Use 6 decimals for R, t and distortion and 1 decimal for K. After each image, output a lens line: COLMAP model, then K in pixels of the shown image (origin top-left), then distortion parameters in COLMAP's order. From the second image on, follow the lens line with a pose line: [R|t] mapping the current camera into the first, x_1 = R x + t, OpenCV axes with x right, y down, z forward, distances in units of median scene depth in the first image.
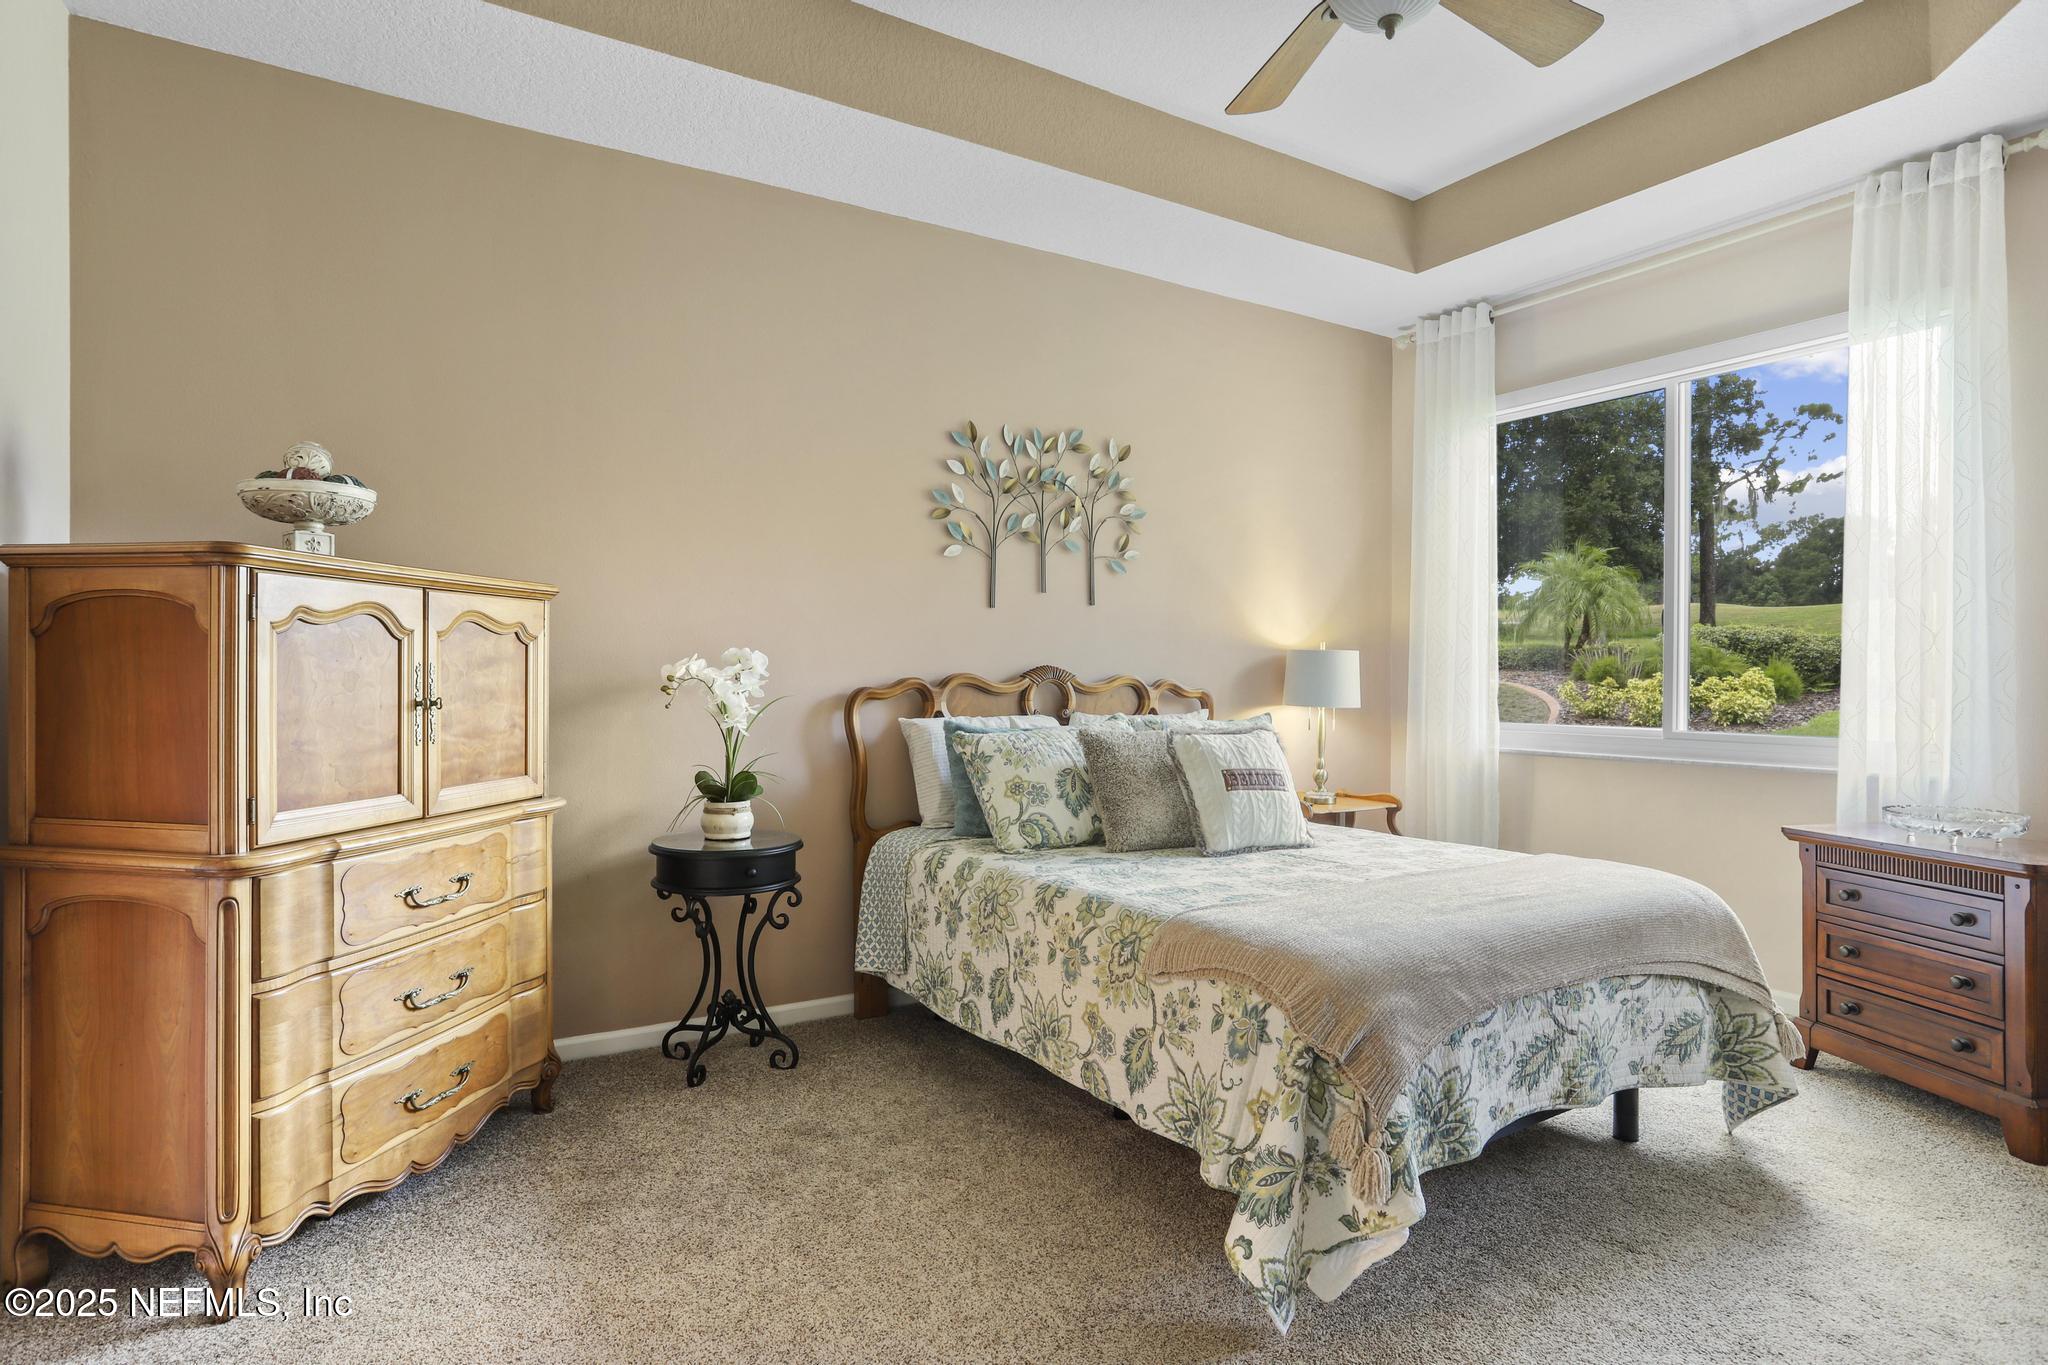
lens RADIAL K [[1087.5, 0, 1015.4], [0, 1087.5, 690.3], [0, 0, 1]] dist [-0.062997, 0.029997]
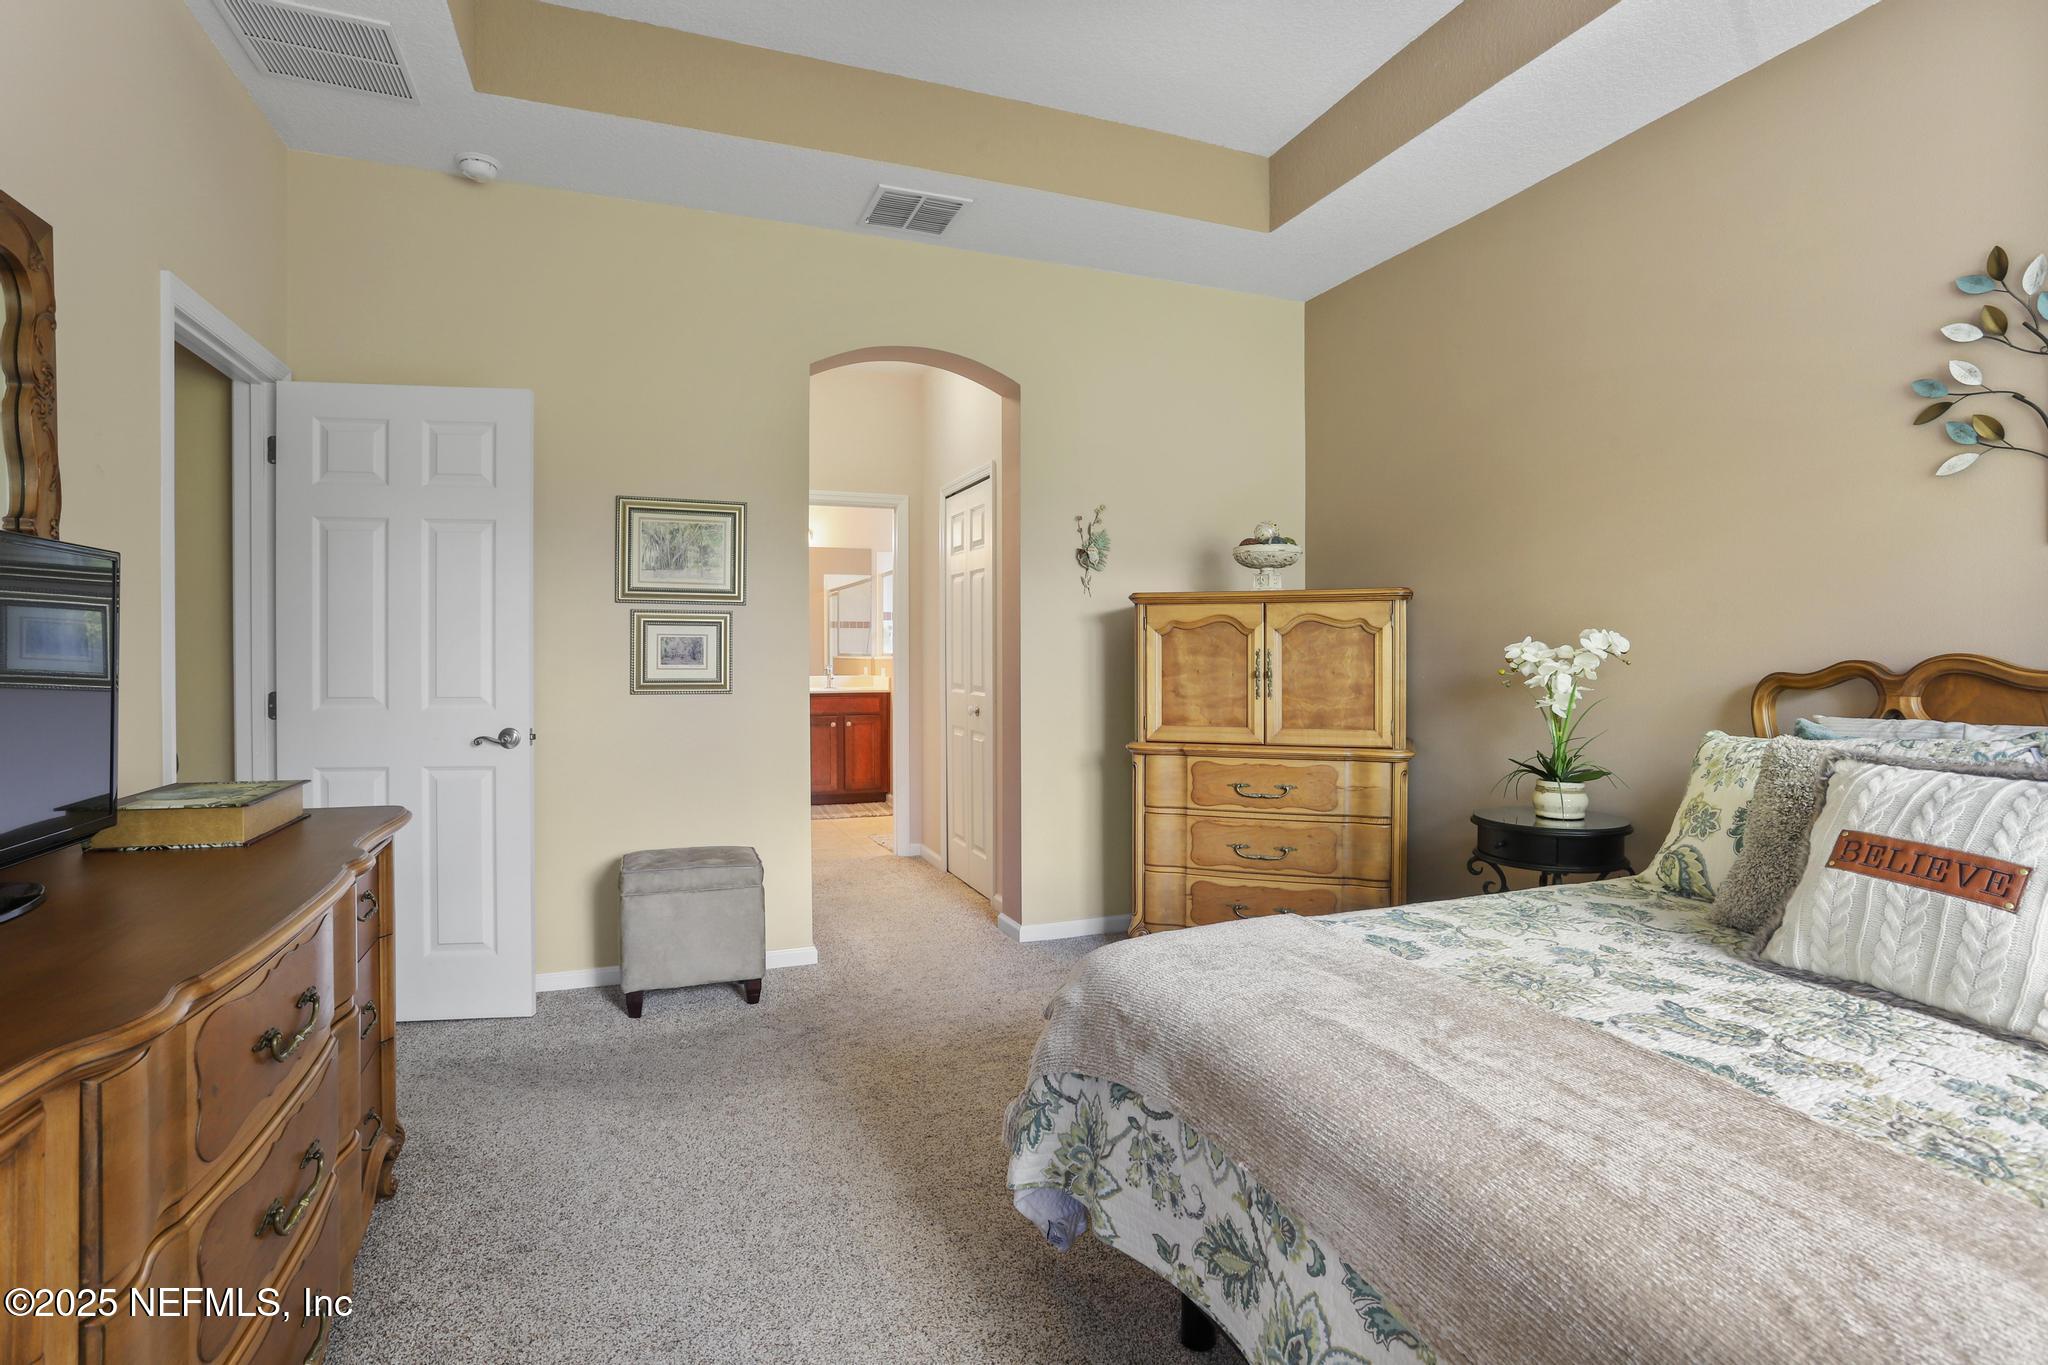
lens RADIAL K [[1011.9, 0, 1031.9], [0, 1011.9, 670.3], [0, 0, 1]] dist [-0.050316, 0.024395]
pose [[-0.179583, 0.014666, -0.983633, 0.746560], [-0.010490, 0.999803, 0.016822, -0.011290], [0.983687, 0.013339, -0.179394, 0.678288]]
